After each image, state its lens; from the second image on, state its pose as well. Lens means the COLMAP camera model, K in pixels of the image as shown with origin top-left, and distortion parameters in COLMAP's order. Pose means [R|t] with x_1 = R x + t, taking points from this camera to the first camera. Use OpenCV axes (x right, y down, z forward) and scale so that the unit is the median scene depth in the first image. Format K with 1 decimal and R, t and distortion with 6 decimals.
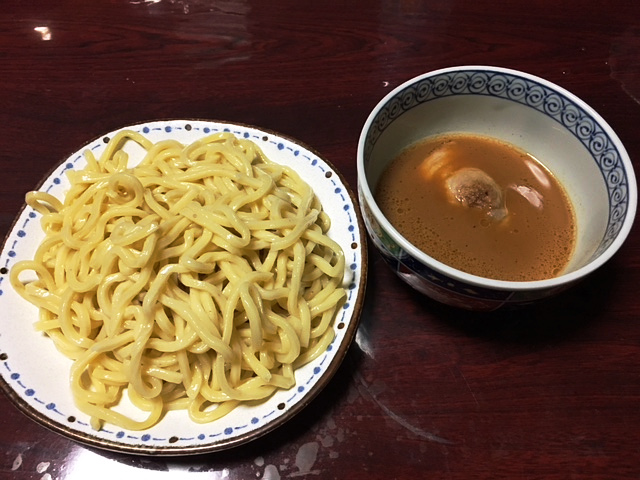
lens RADIAL K [[549.4, 0, 316.0], [0, 549.4, 240.0], [0, 0, 1]] dist [0.012128, -0.035929]
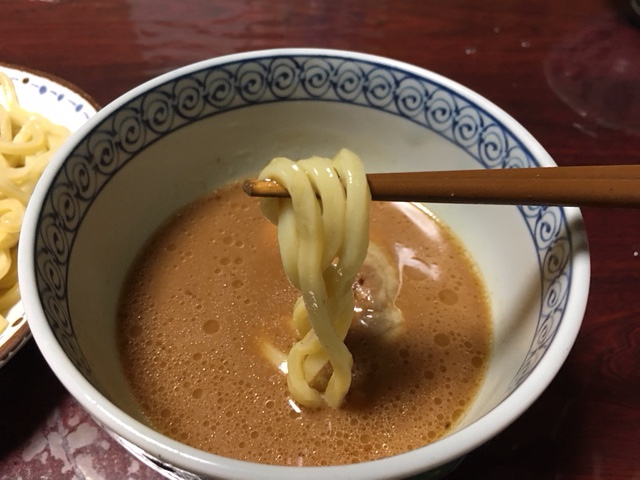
lens RADIAL K [[549.4, 0, 320.4], [0, 549.4, 238.9], [0, 0, 1]] dist [0.012128, -0.035929]
pose [[0.948858, 0.260570, -0.178247, 0.391974], [-0.287906, 0.945852, -0.149916, -0.028641], [0.129532, 0.193567, 0.972499, 0.467878]]
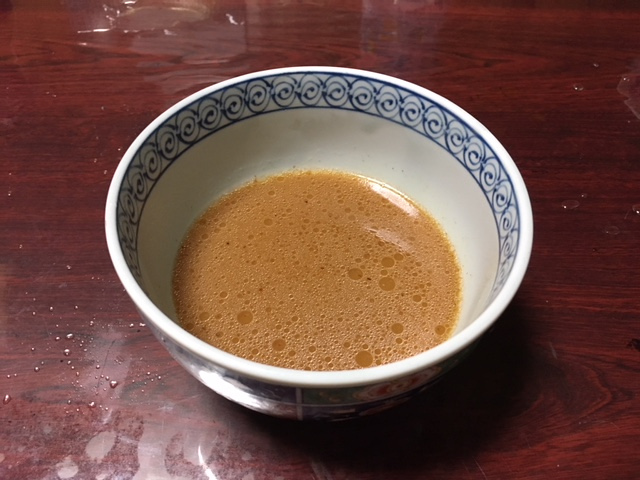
lens RADIAL K [[549.4, 0, 316.5], [0, 549.4, 237.5], [0, 0, 1]] dist [0.012128, -0.035929]
pose [[0.997777, 0.061932, -0.024597, 0.307414], [-0.065116, 0.984576, -0.162389, 0.024761], [0.014161, 0.163629, 0.986420, 0.323933]]
